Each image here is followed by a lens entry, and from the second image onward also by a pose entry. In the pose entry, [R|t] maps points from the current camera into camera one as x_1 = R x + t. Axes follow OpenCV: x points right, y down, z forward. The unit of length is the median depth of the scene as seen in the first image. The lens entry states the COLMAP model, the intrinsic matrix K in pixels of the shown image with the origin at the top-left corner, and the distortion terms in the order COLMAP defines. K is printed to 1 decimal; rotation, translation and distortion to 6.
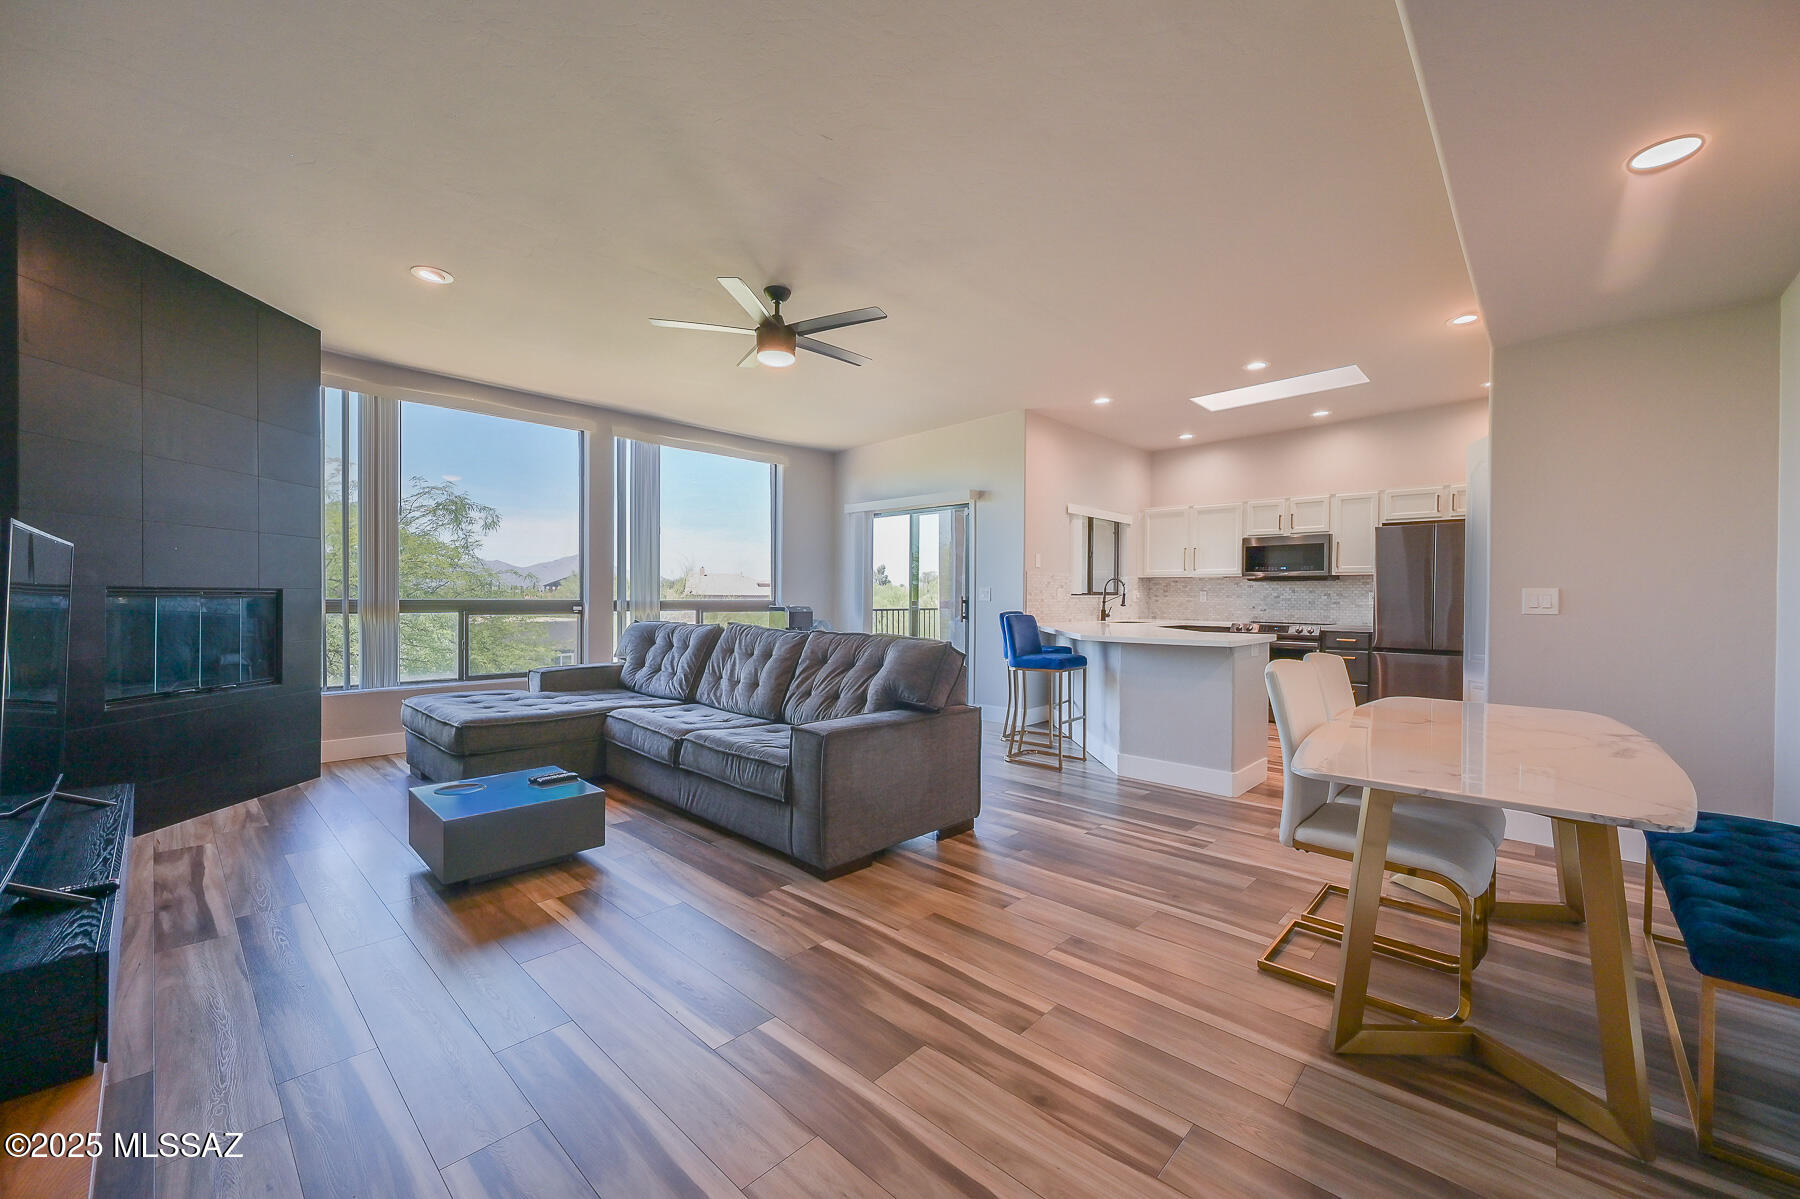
lens RADIAL K [[707.4, 0, 900.0], [0, 707.4, 599.5], [0, 0, 1]] dist [-0.001222, 0.000158]
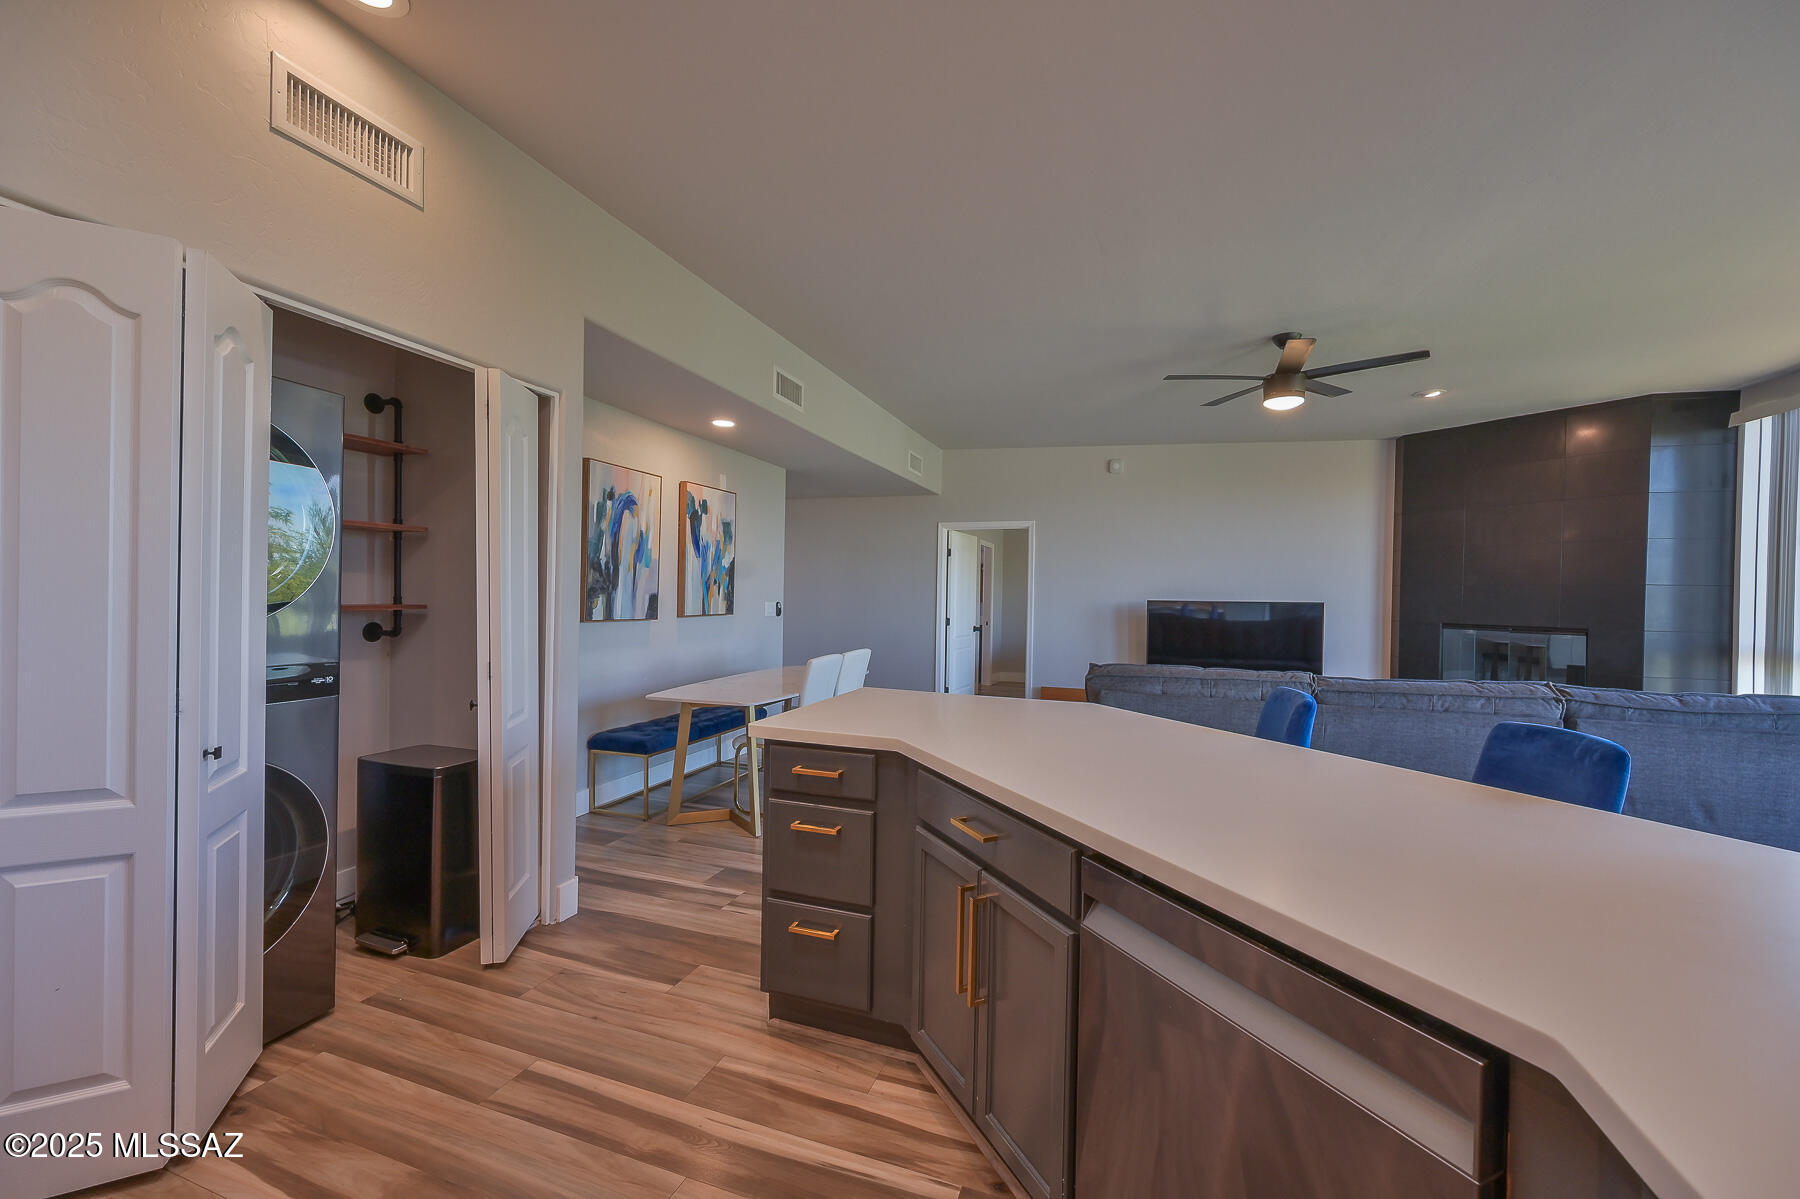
lens RADIAL K [[707.4, 0, 900.0], [0, 707.4, 599.5], [0, 0, 1]] dist [-0.001222, 0.000158]
pose [[-0.916300, -0.024174, -0.399763, 0.537381], [-0.029235, 0.999551, 0.006567, -0.029529], [0.399425, 0.017705, -0.916595, 1.239692]]
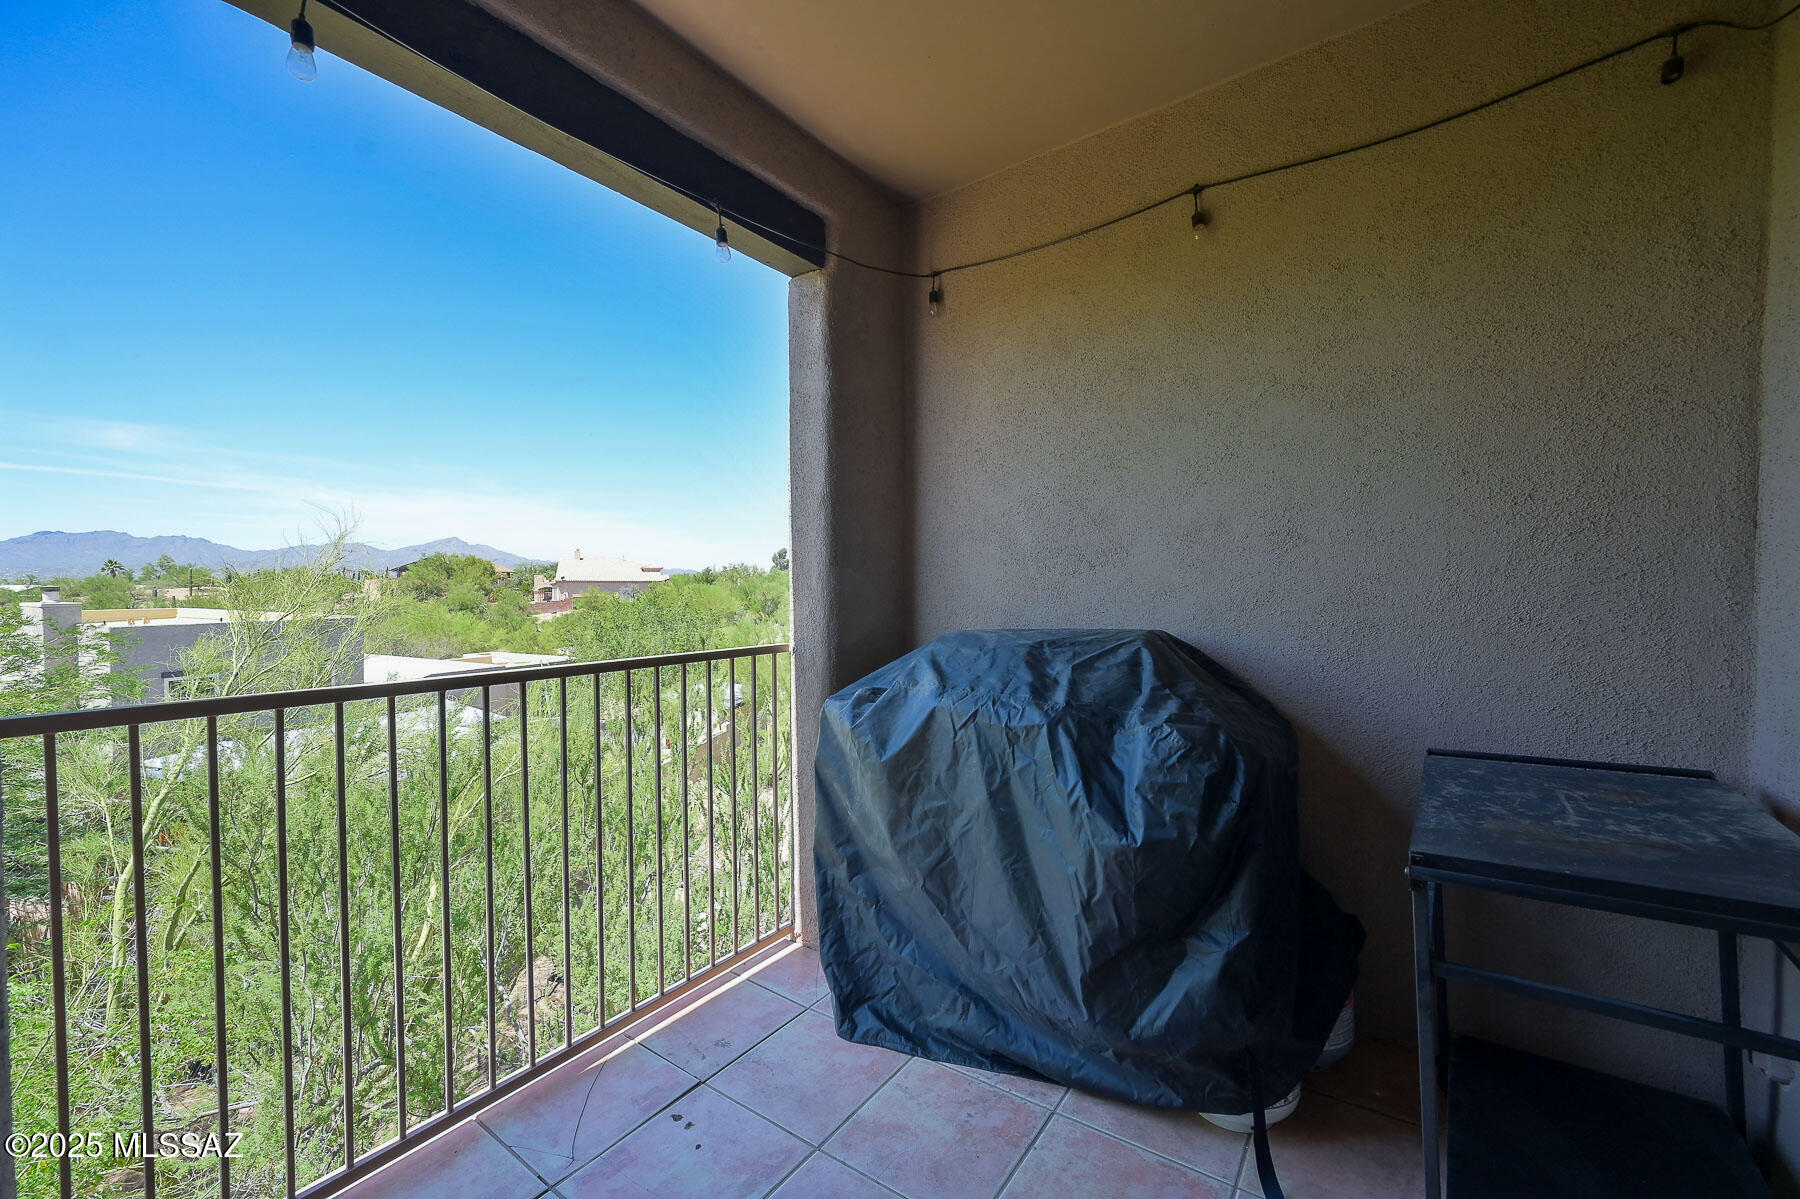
lens RADIAL K [[707.4, 0, 900.0], [0, 707.4, 599.5], [0, 0, 1]] dist [-0.001222, 0.000158]
pose [[0.991330, -0.007054, 0.131204, 0.103815], [0.004260, 0.999758, 0.021565, -0.019441], [-0.131325, -0.020819, 0.991121, 1.276158]]
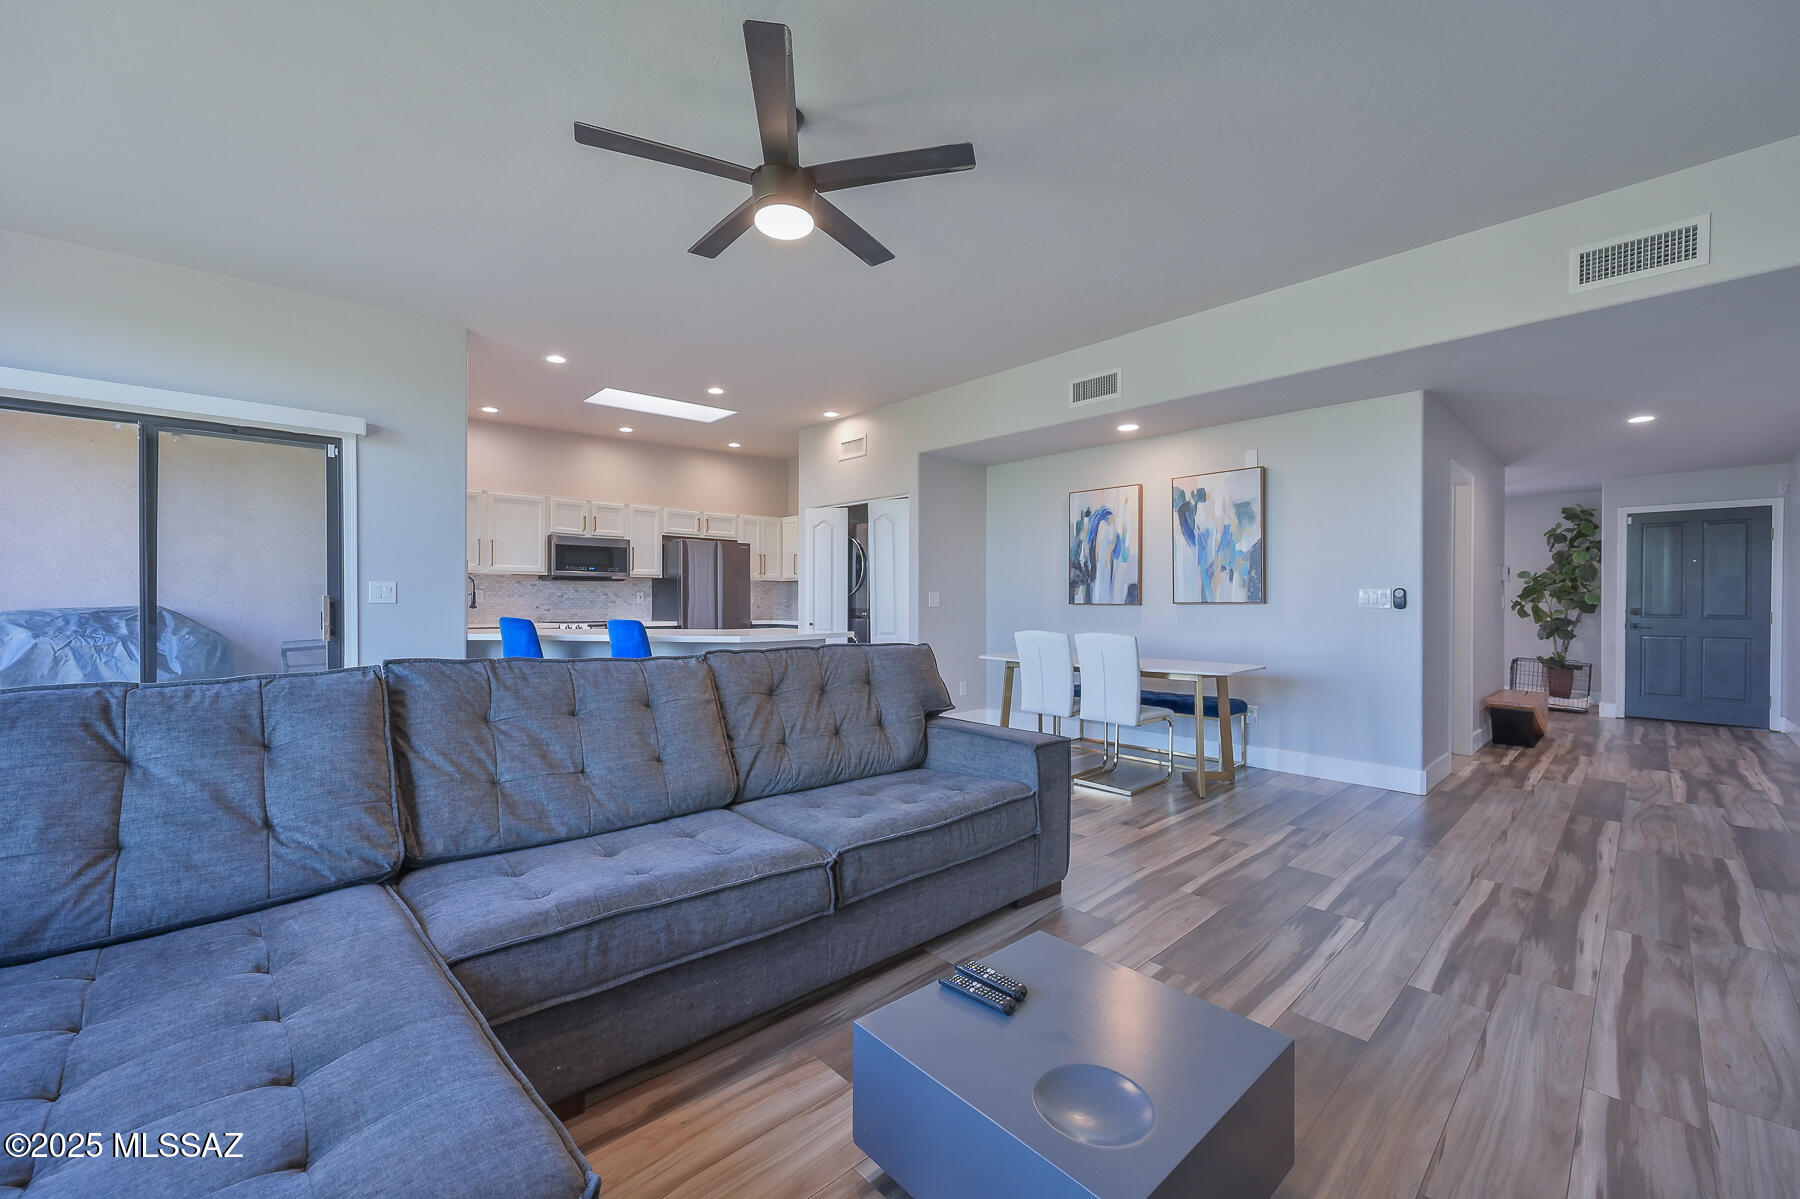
lens RADIAL K [[707.4, 0, 900.0], [0, 707.4, 599.5], [0, 0, 1]] dist [-0.001222, 0.000158]
pose [[0.061183, -0.004333, 0.998117, -0.575555], [0.001527, 0.999990, 0.004247, -0.003581], [-0.998125, 0.001264, 0.061189, 0.615187]]
